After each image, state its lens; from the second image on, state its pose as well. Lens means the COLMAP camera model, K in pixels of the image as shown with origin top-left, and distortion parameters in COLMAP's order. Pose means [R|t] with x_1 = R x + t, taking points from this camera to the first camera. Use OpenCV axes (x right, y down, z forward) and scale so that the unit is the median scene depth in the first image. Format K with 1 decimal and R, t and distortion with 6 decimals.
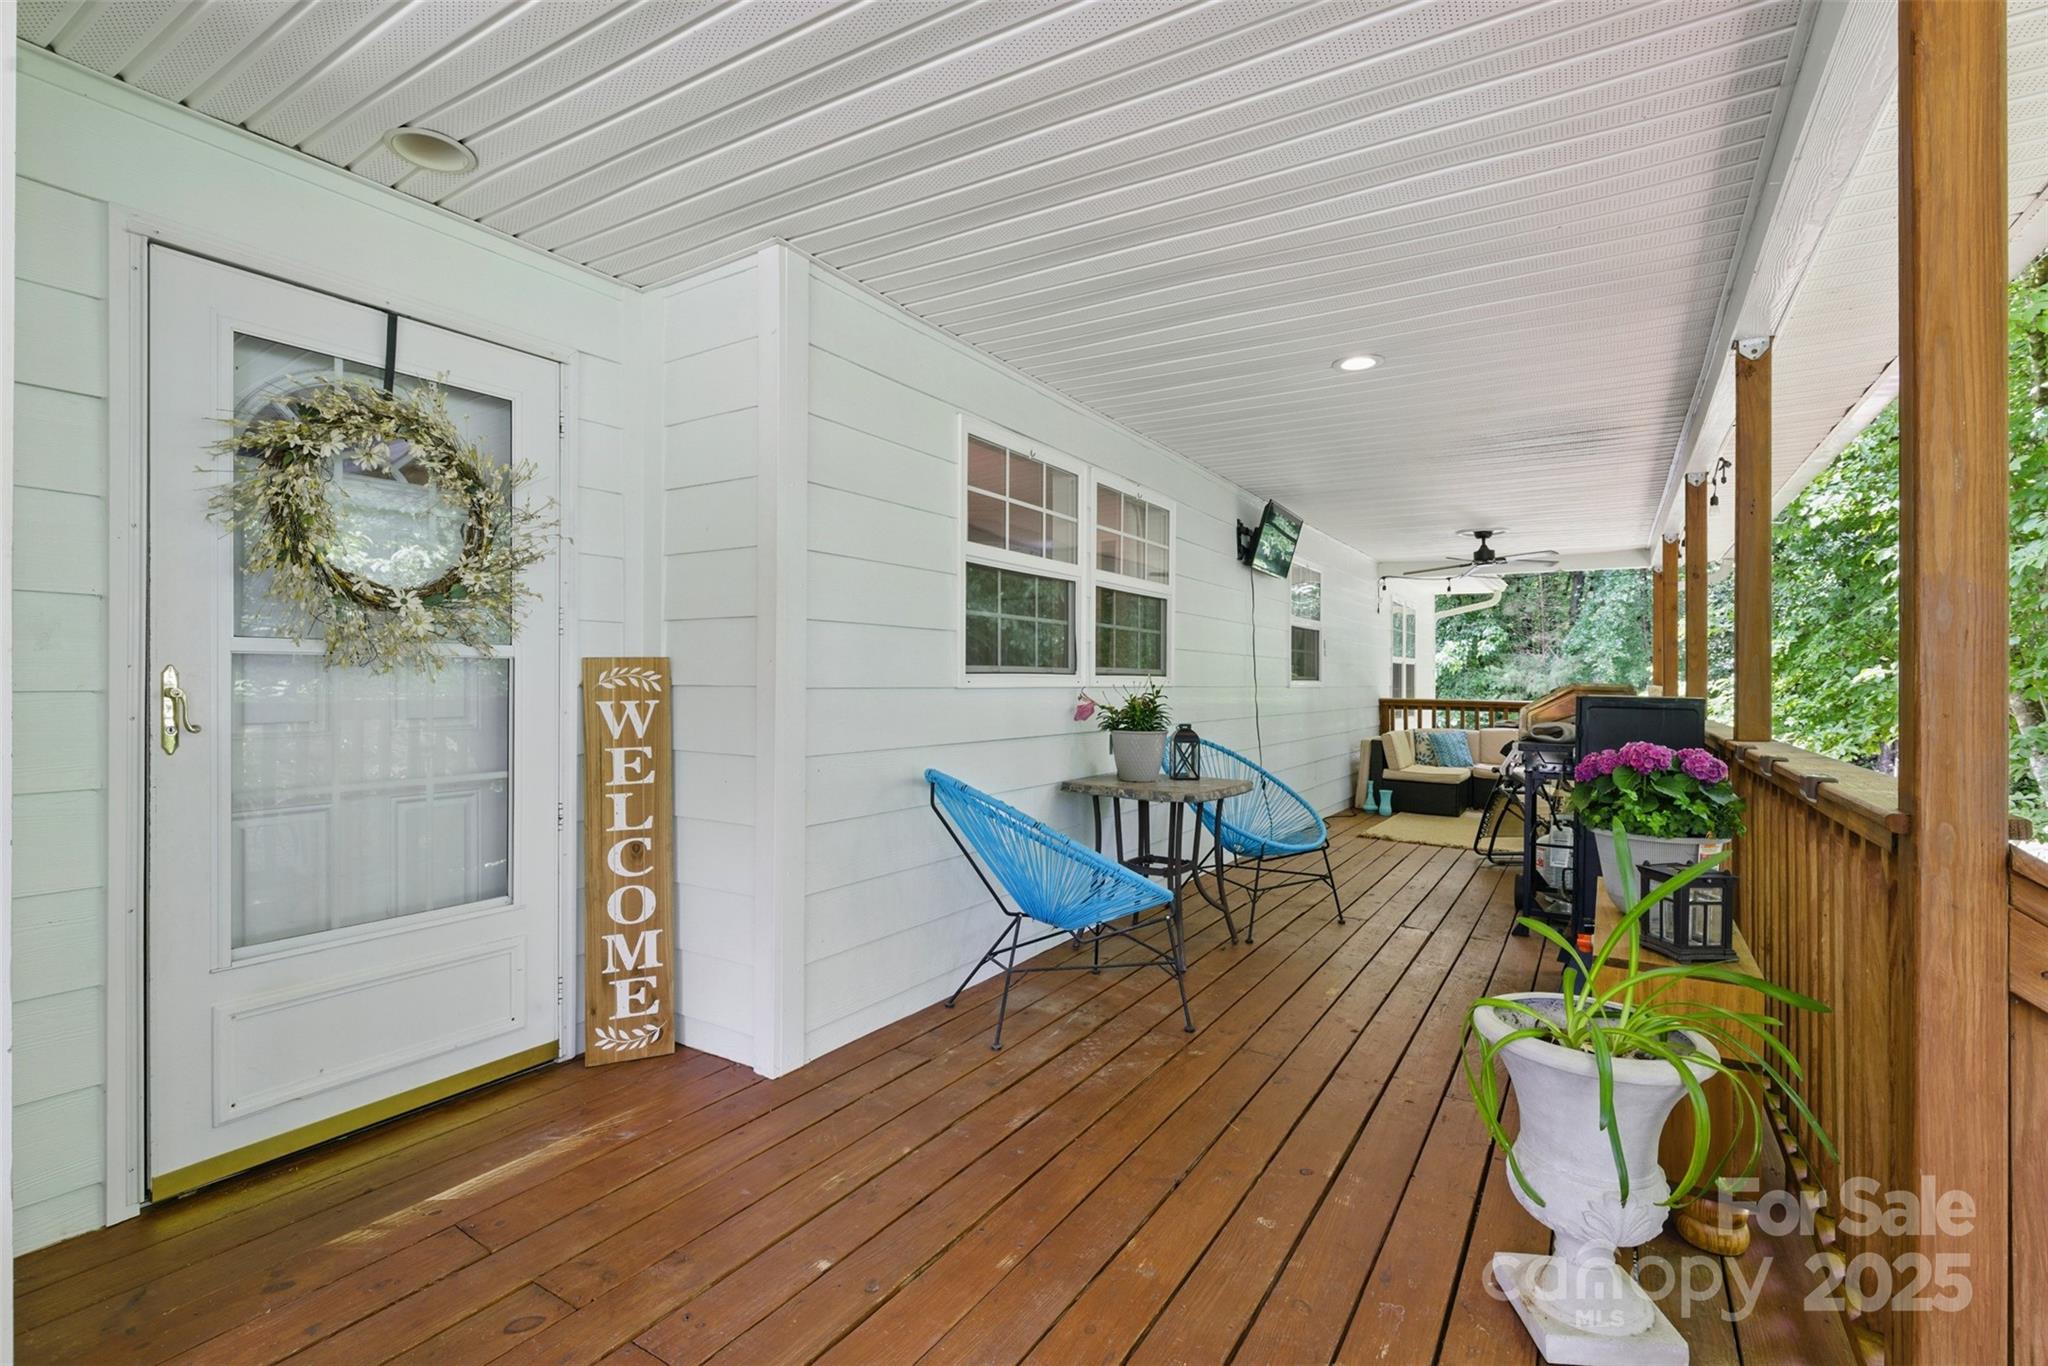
lens RADIAL K [[939.2, 0, 1024.0], [0, 939.2, 683.0], [0, 0, 1]] dist [0.000237, 0.000011]
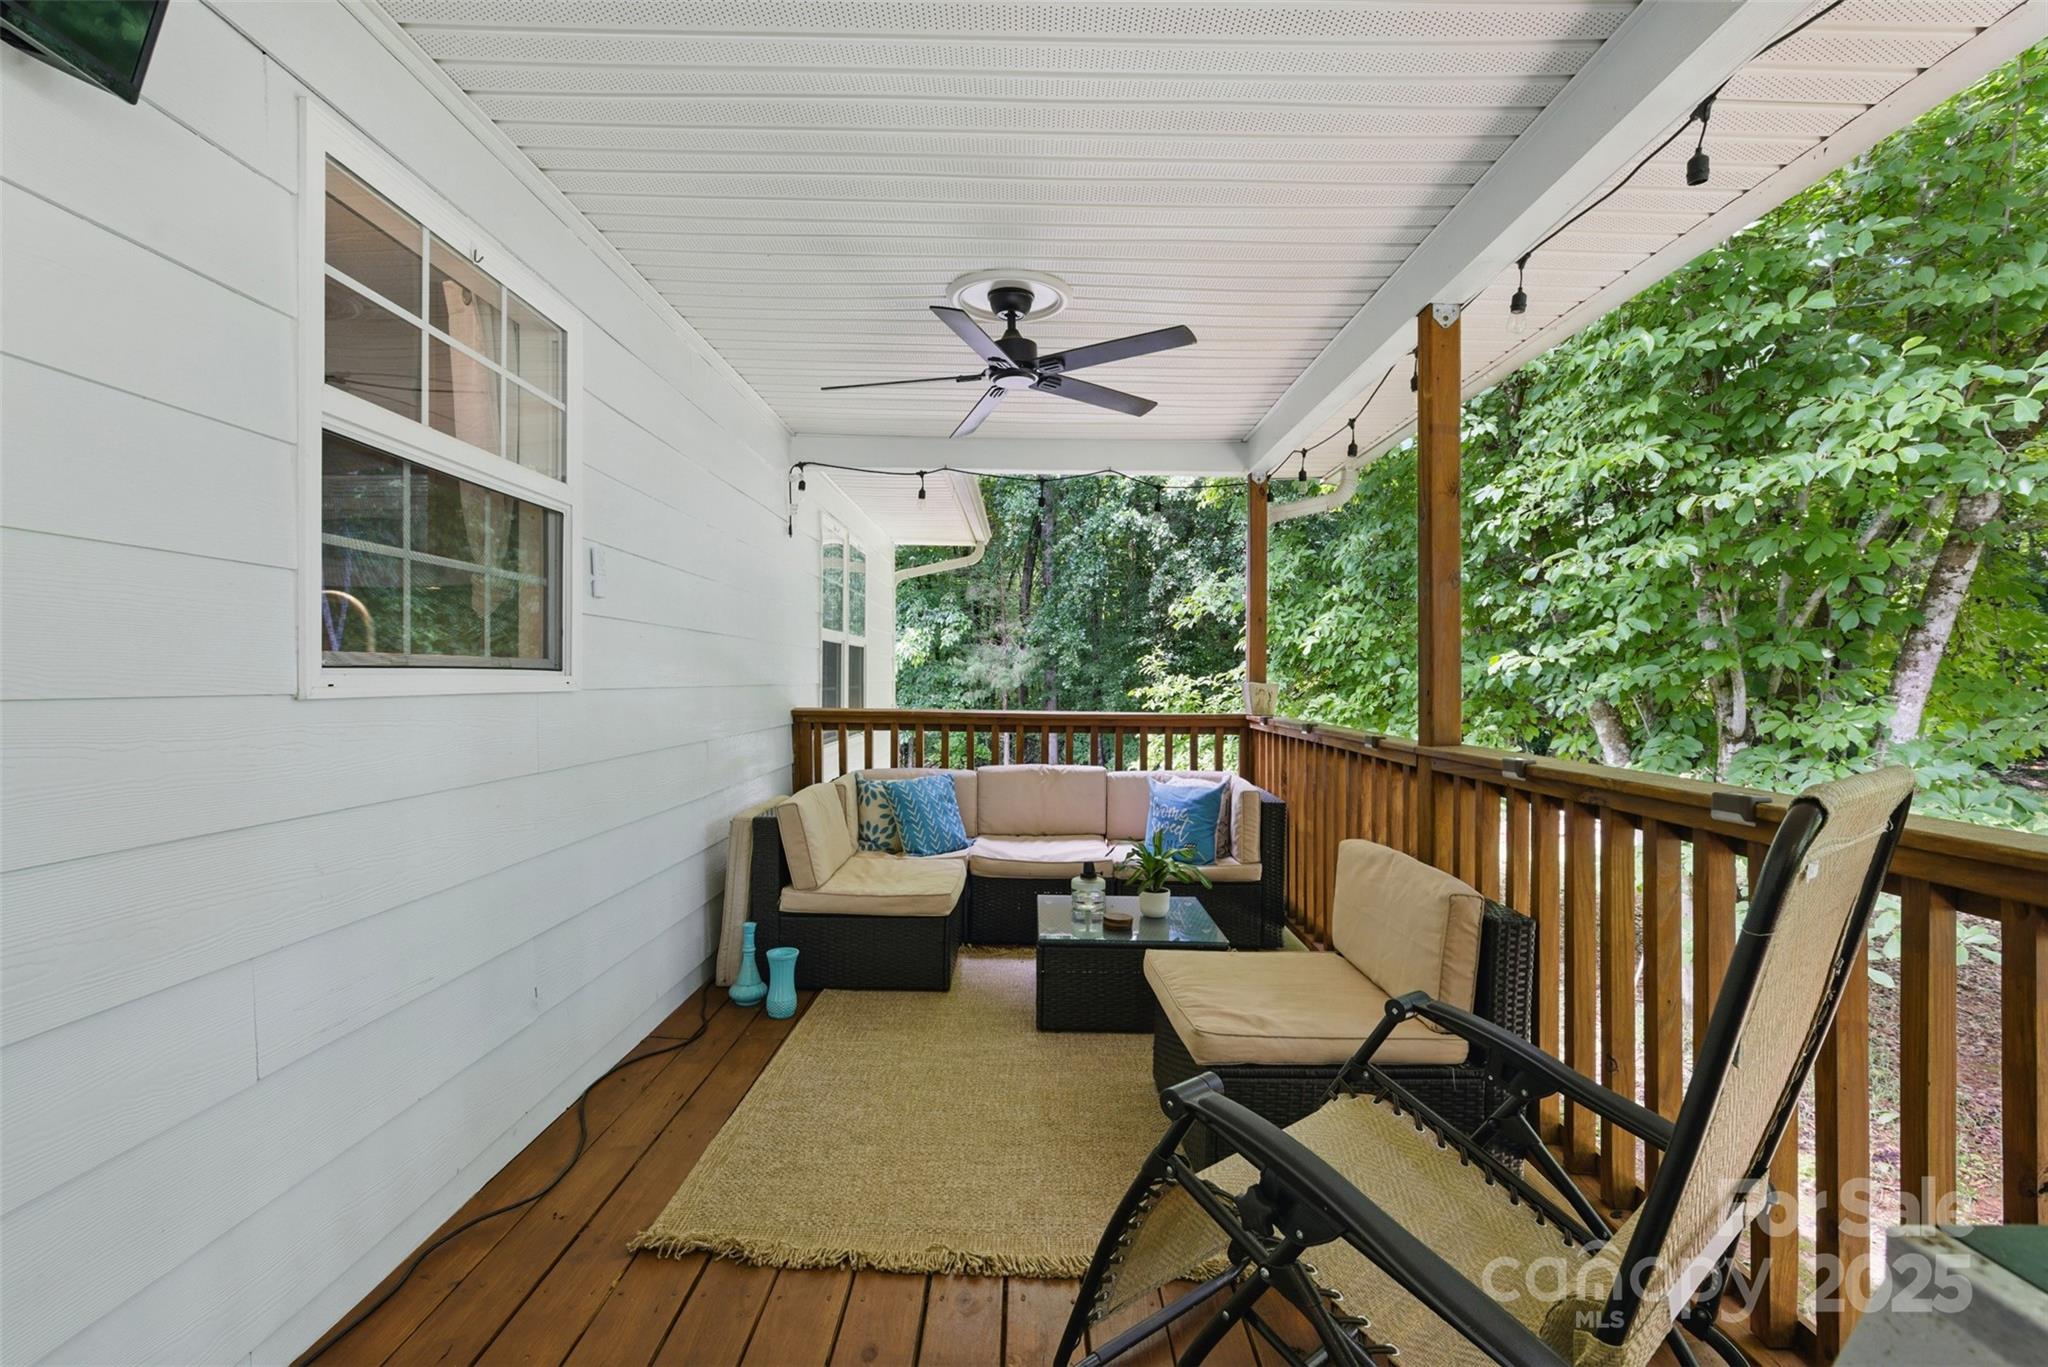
lens RADIAL K [[939.2, 0, 1024.0], [0, 939.2, 683.5], [0, 0, 1]] dist [0.000237, 0.000011]
pose [[0.852533, -0.004147, 0.522656, 0.203468], [0.001052, 0.999980, 0.006218, -0.000223], [-0.522672, -0.004752, 0.852521, 0.467731]]
